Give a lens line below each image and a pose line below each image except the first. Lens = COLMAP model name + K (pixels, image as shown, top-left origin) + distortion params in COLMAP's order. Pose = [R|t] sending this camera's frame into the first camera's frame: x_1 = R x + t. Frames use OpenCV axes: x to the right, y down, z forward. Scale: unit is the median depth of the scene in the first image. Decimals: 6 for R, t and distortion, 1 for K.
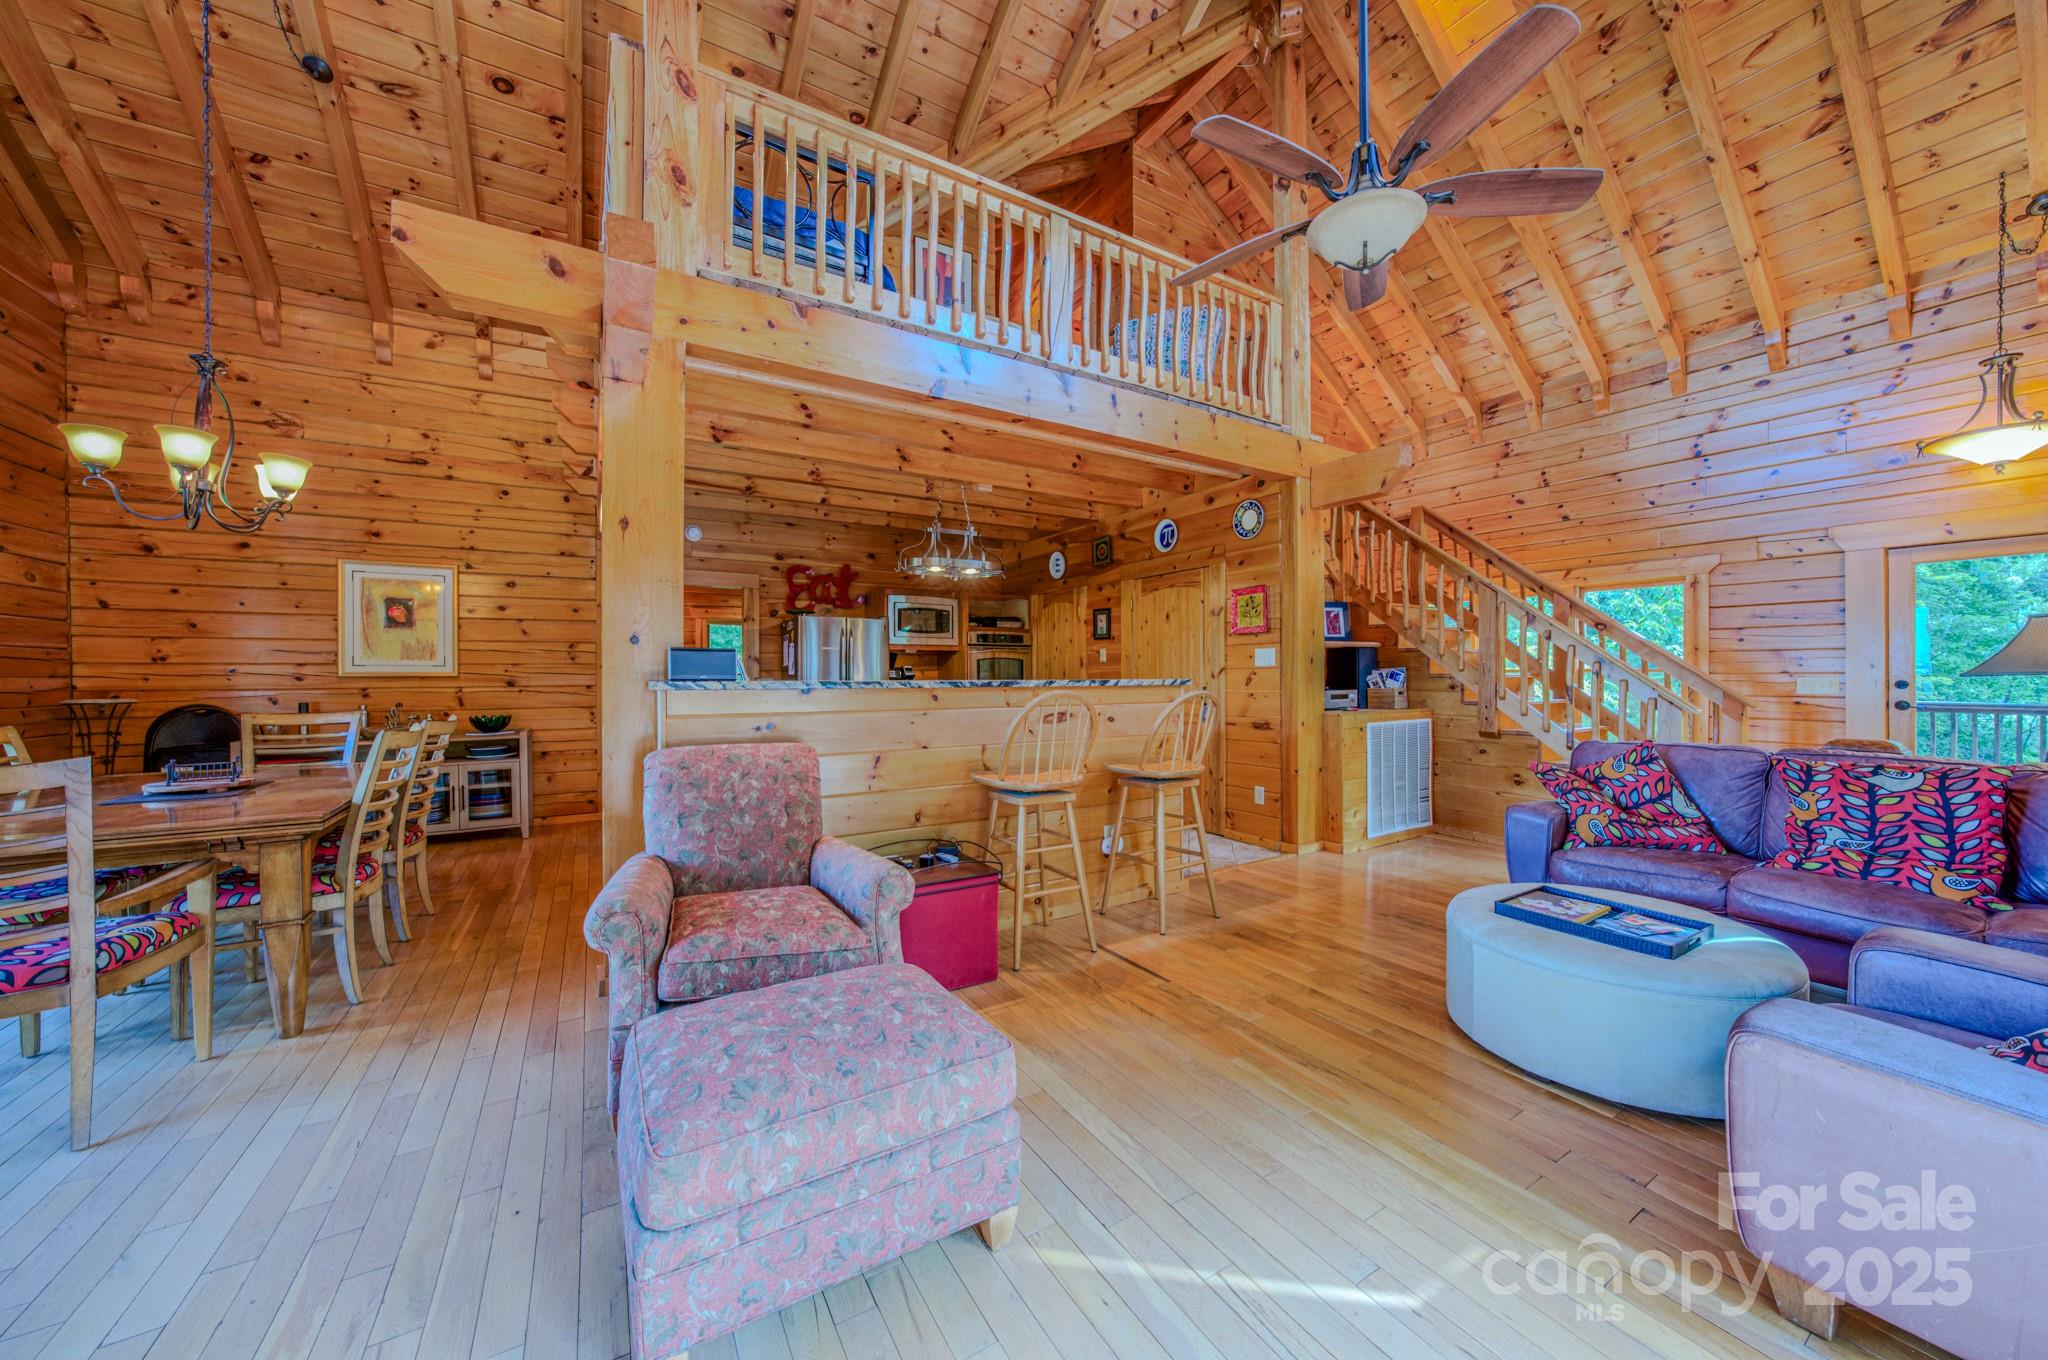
lens RADIAL K [[711.2, 0, 1031.0], [0, 711.2, 685.8], [0, 0, 1]] dist [-0.026334, 0.007032]
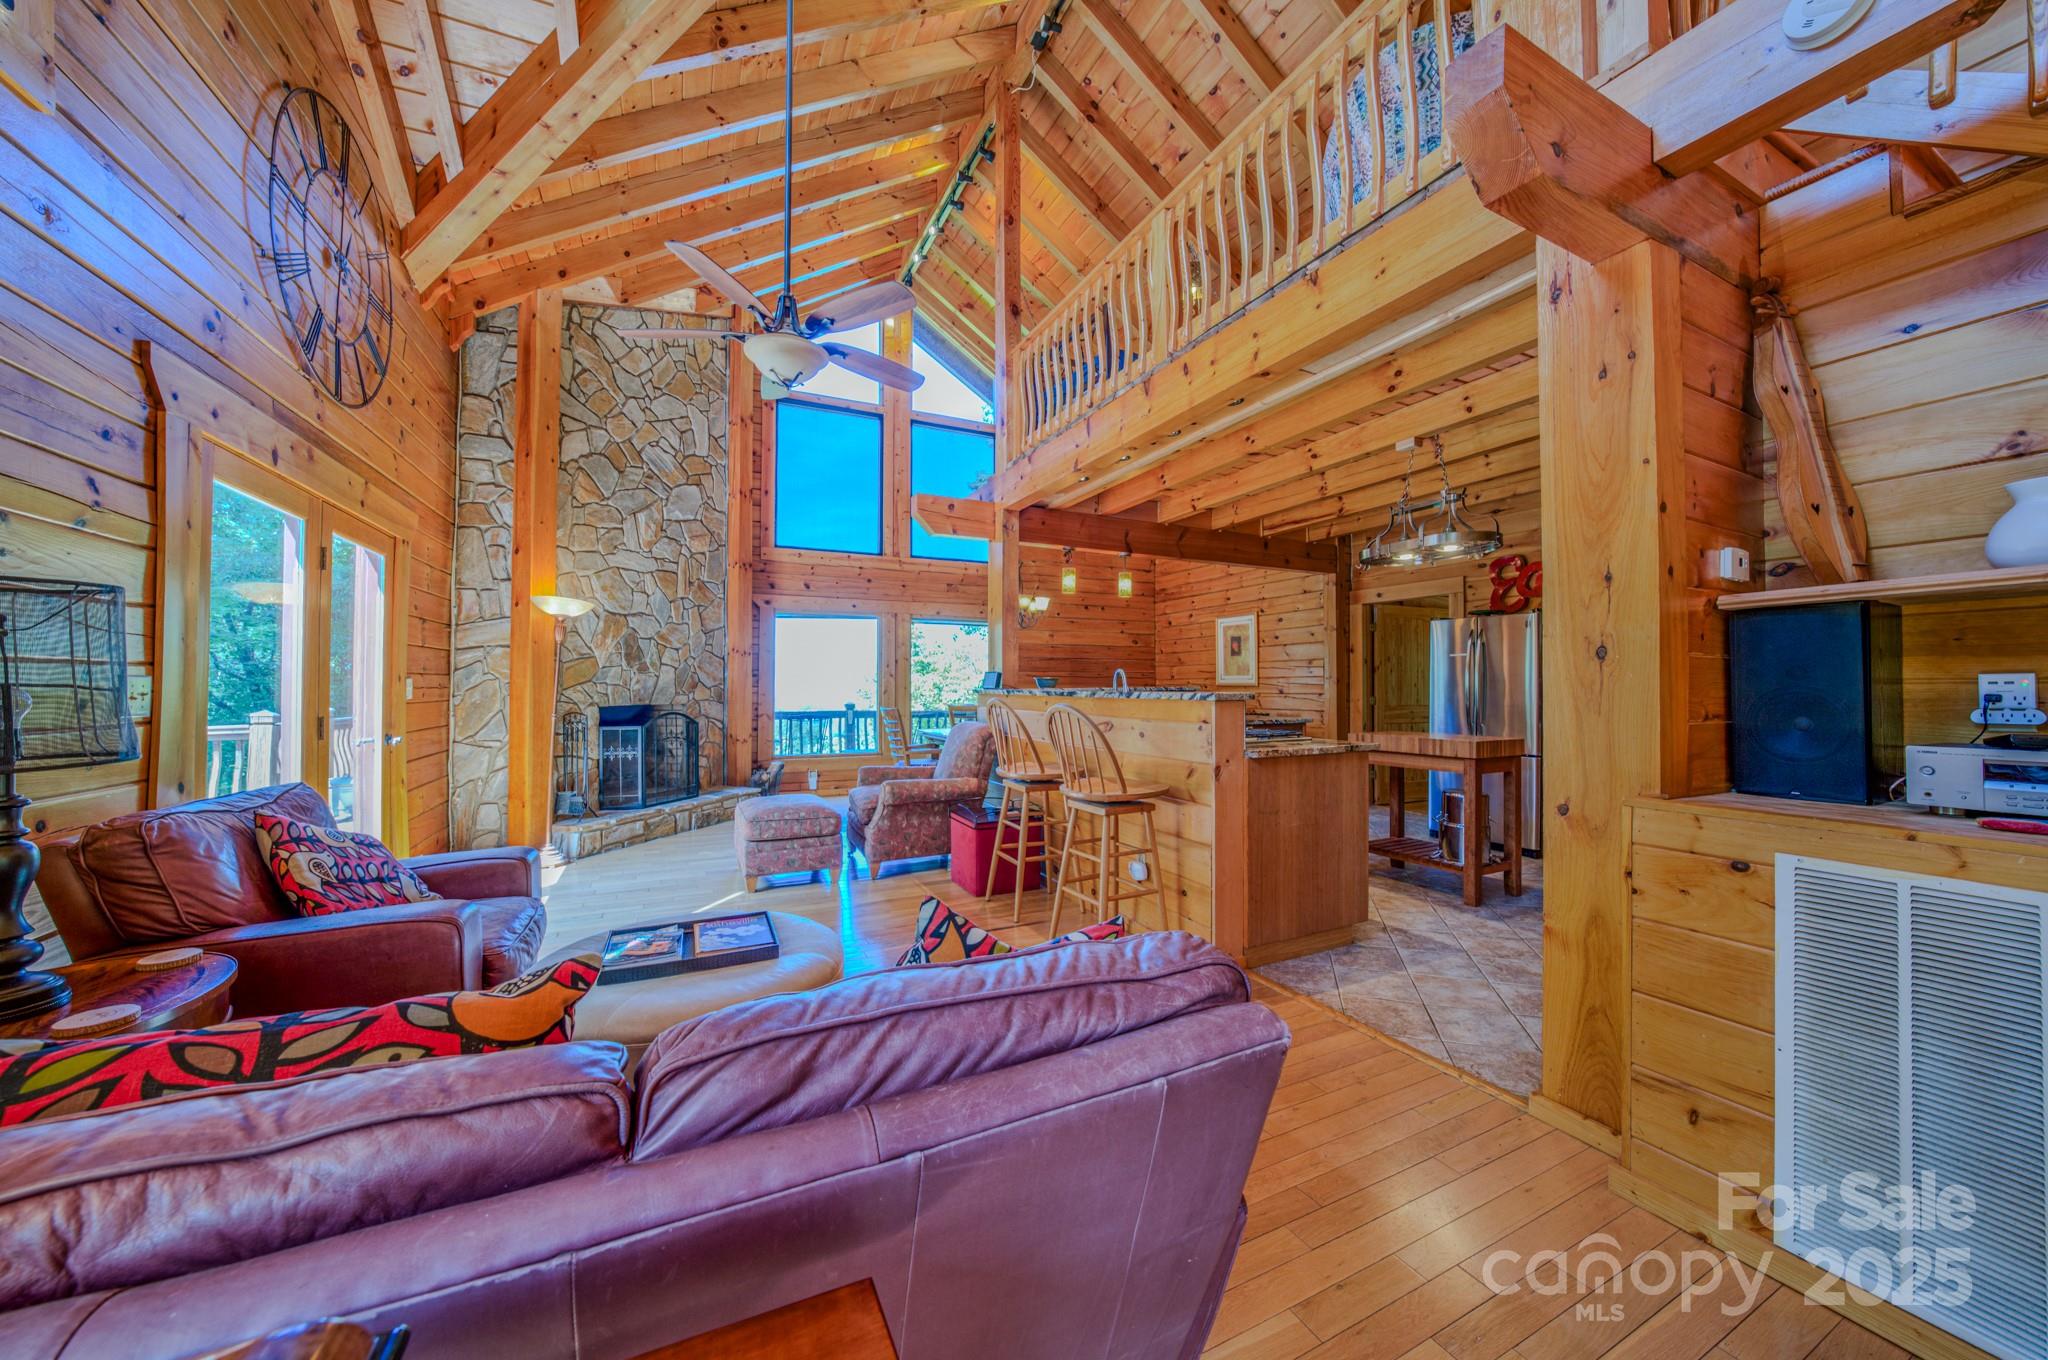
lens RADIAL K [[711.2, 0, 1027.3], [0, 711.2, 674.2], [0, 0, 1]] dist [-0.026334, 0.007032]
pose [[-0.089081, -0.014048, -0.995925, 0.743351], [-0.012303, 0.999840, -0.013003, -0.012935], [0.995948, 0.011094, -0.089239, 0.667911]]
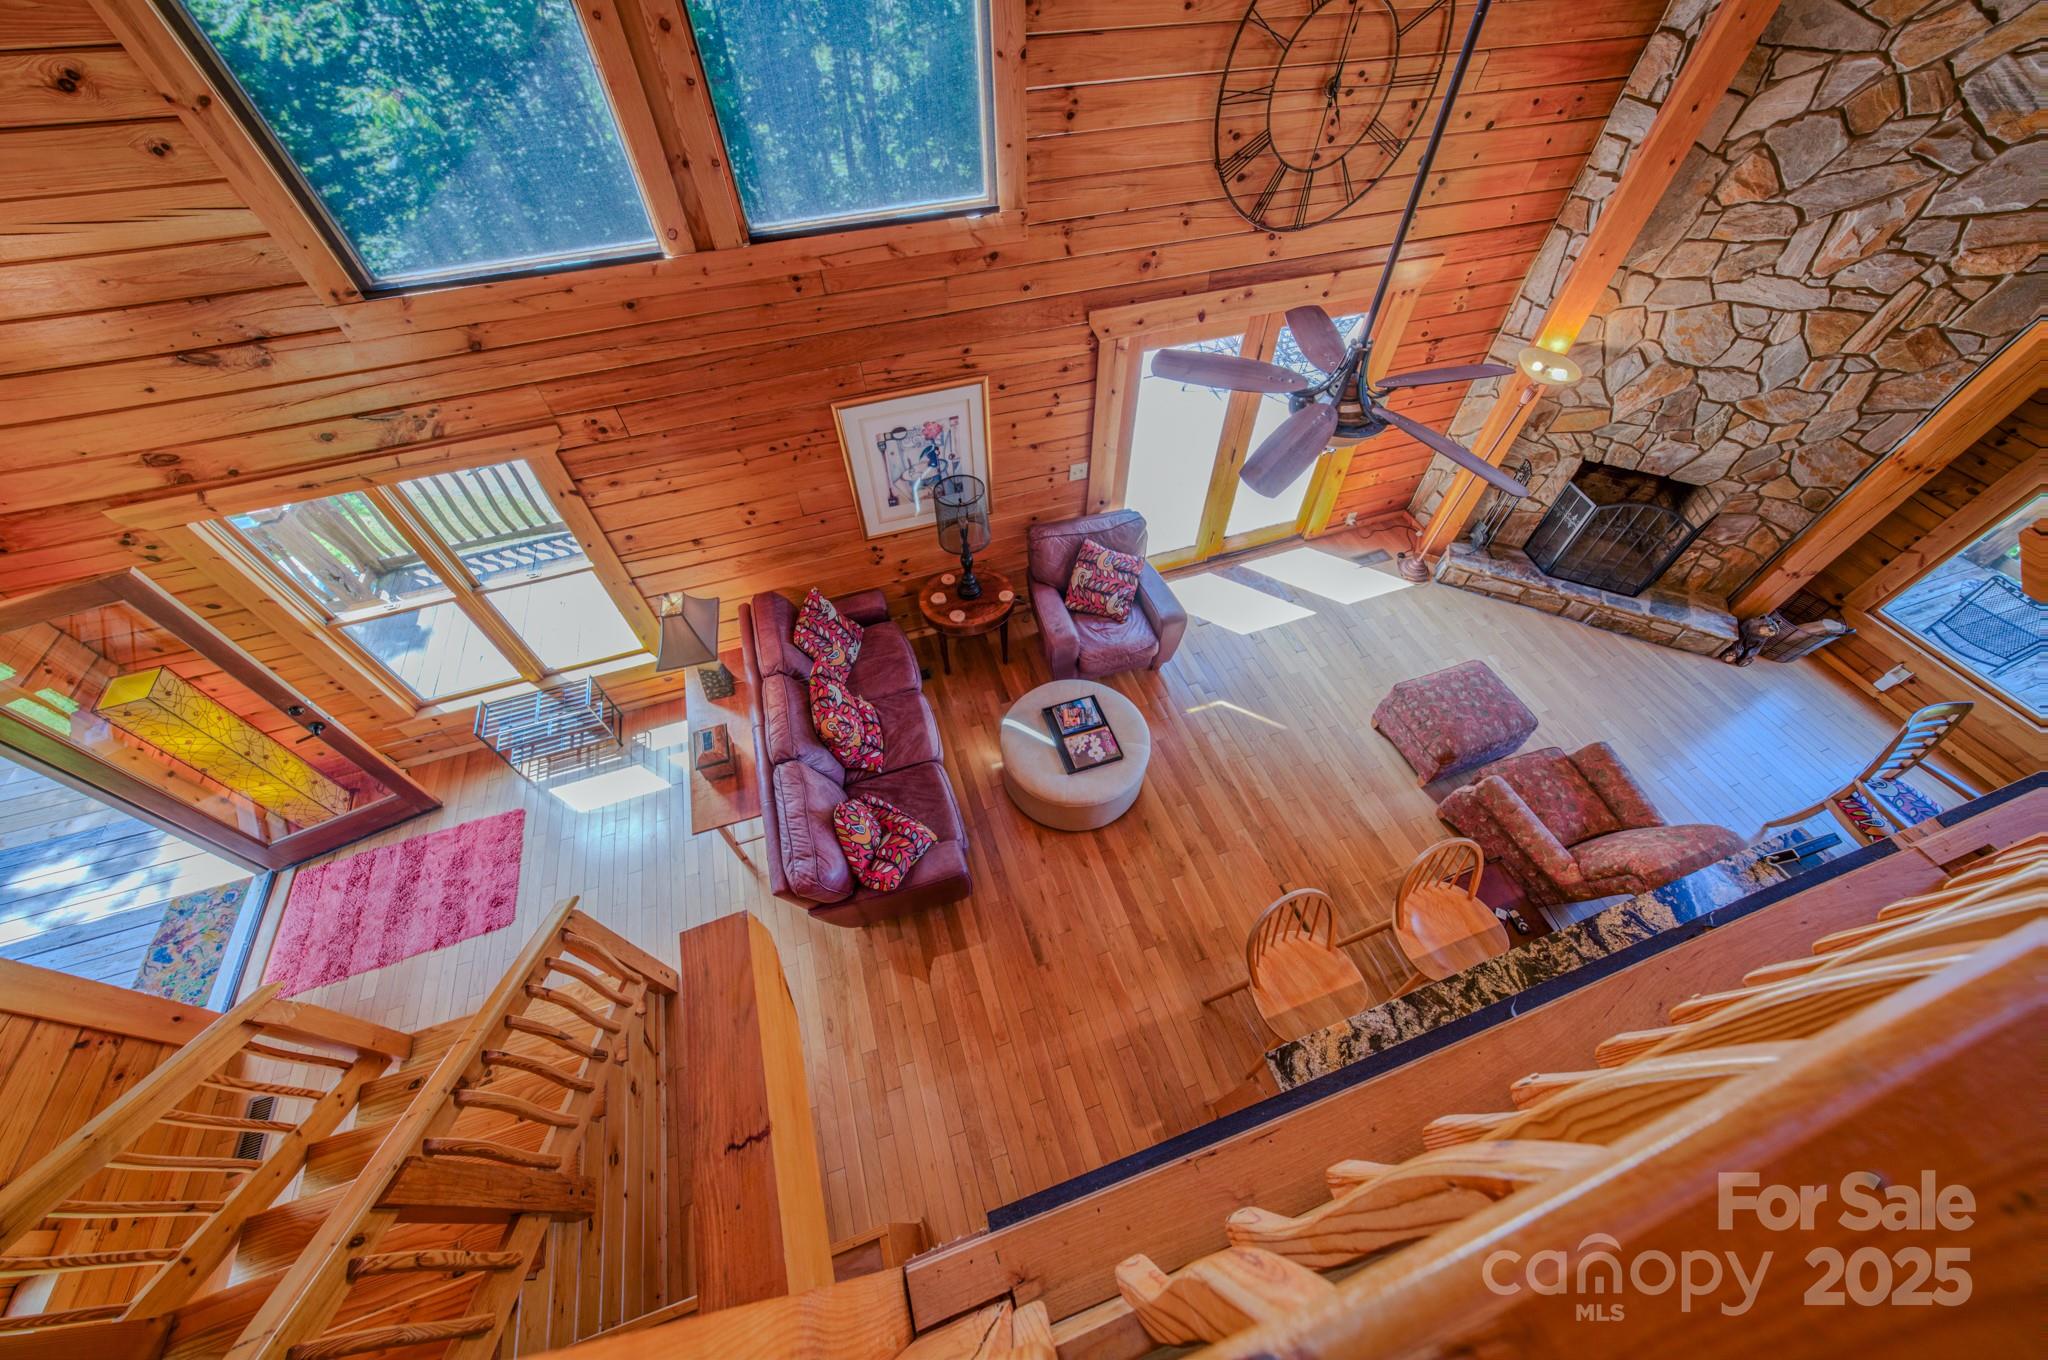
lens RADIAL K [[711.2, 0, 1033.8], [0, 711.2, 679.5], [0, 0, 1]] dist [-0.026334, 0.007032]
pose [[-0.978993, -0.159355, 0.127193, 0.306612], [0.004779, 0.605720, 0.795664, -0.551813], [-0.203837, 0.779557, -0.592234, 0.880798]]
